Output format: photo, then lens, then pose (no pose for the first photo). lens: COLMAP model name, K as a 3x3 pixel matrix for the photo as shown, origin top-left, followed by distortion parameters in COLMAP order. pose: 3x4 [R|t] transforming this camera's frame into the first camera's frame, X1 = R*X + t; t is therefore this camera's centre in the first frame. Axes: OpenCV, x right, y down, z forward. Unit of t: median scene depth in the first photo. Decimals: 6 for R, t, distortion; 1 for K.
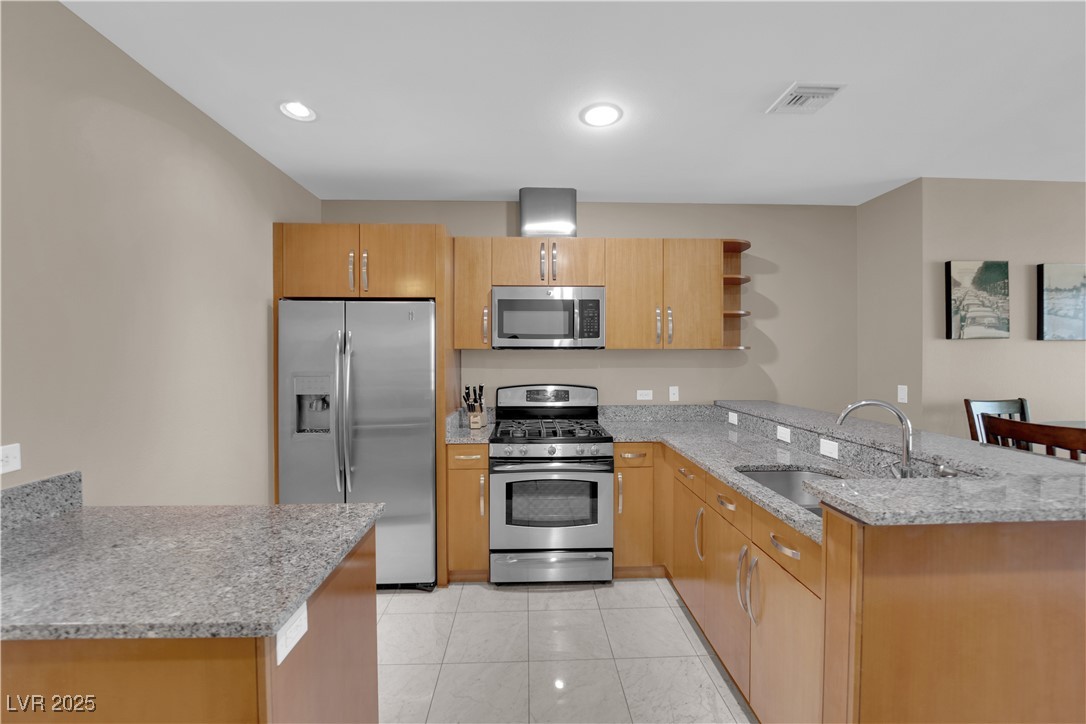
lens RADIAL K [[435.5, 0, 541.8], [0, 435.5, 357.3], [0, 0, 1]] dist [-0.012200, -0.002177]
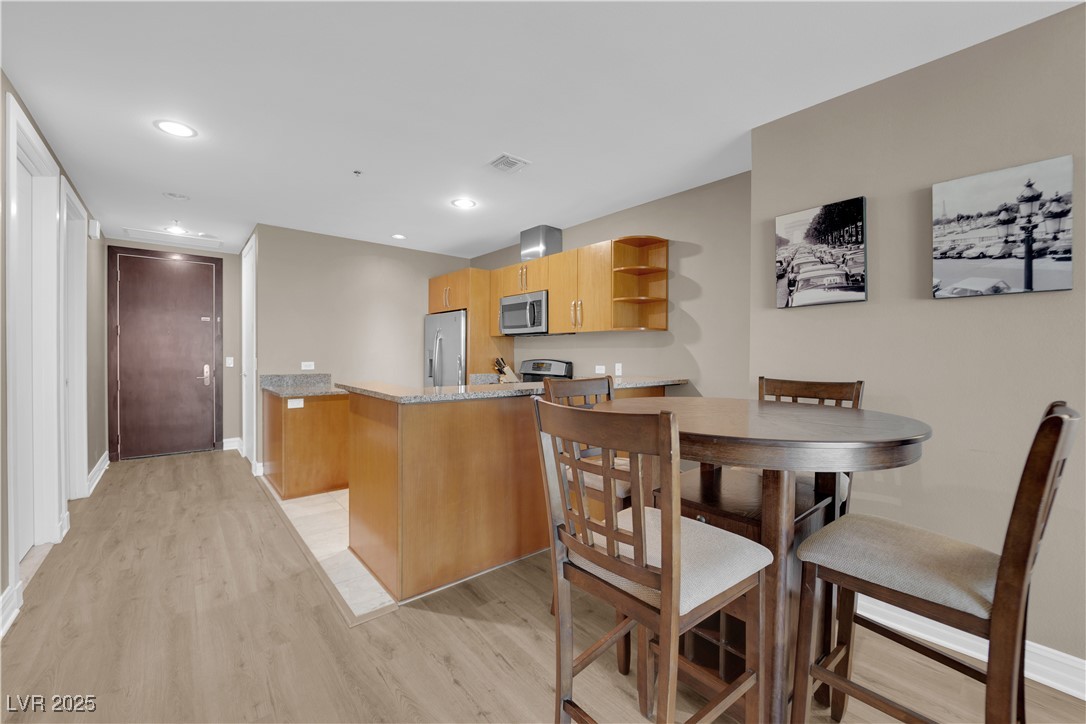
lens RADIAL K [[435.5, 0, 541.4], [0, 435.5, 357.8], [0, 0, 1]] dist [-0.012200, -0.002177]
pose [[0.620222, 0.011125, -0.784347, 1.363403], [-0.011145, 0.999923, 0.005370, 0.057614], [0.784347, 0.005411, 0.620299, 0.102796]]
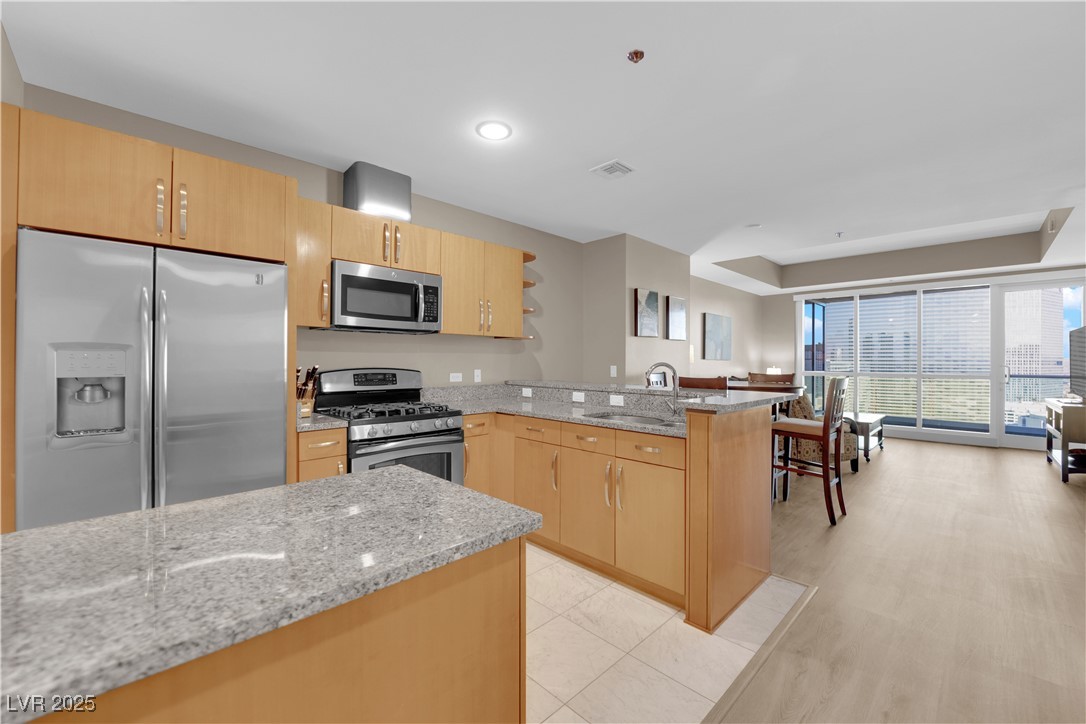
lens RADIAL K [[435.5, 0, 540.7], [0, 435.5, 358.8], [0, 0, 1]] dist [-0.012200, -0.002177]
pose [[0.738277, 0.006512, 0.674467, -0.435320], [-0.001915, 0.999970, -0.007559, 0.056890], [-0.674495, 0.004289, 0.738267, 0.032934]]
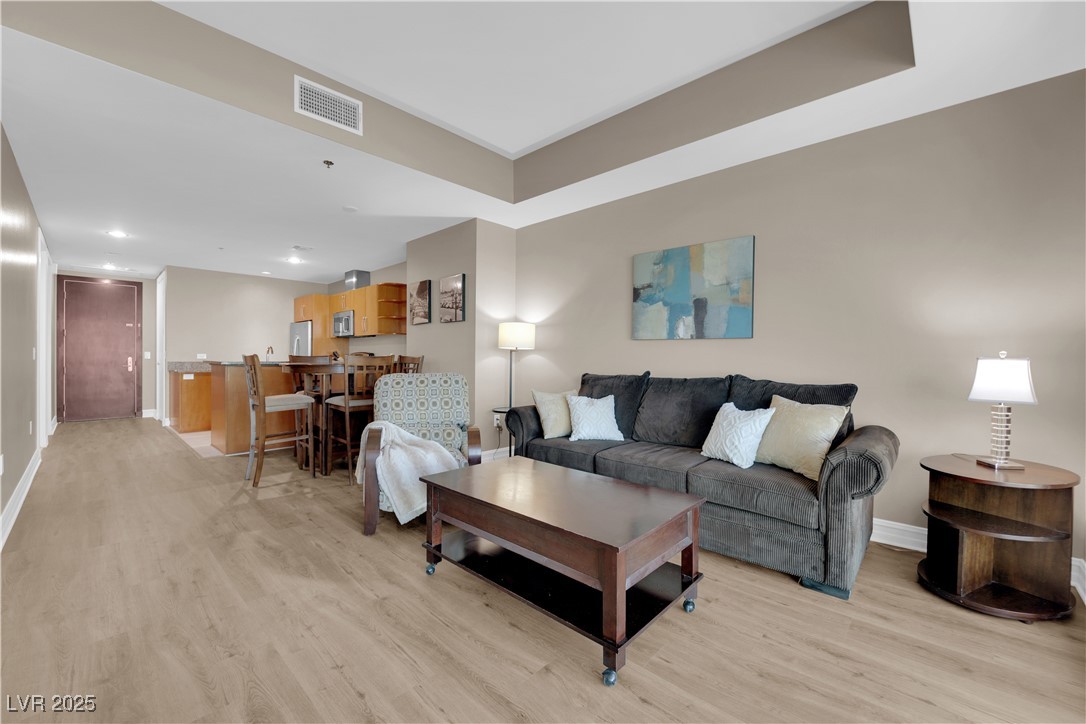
lens RADIAL K [[435.5, 0, 538.2], [0, 435.5, 359.6], [0, 0, 1]] dist [-0.012200, -0.002177]
pose [[0.701535, 0.007406, -0.712597, 2.770802], [-0.010945, 0.999940, -0.000383, 0.106798], [0.712551, 0.008068, 0.701574, 0.056386]]
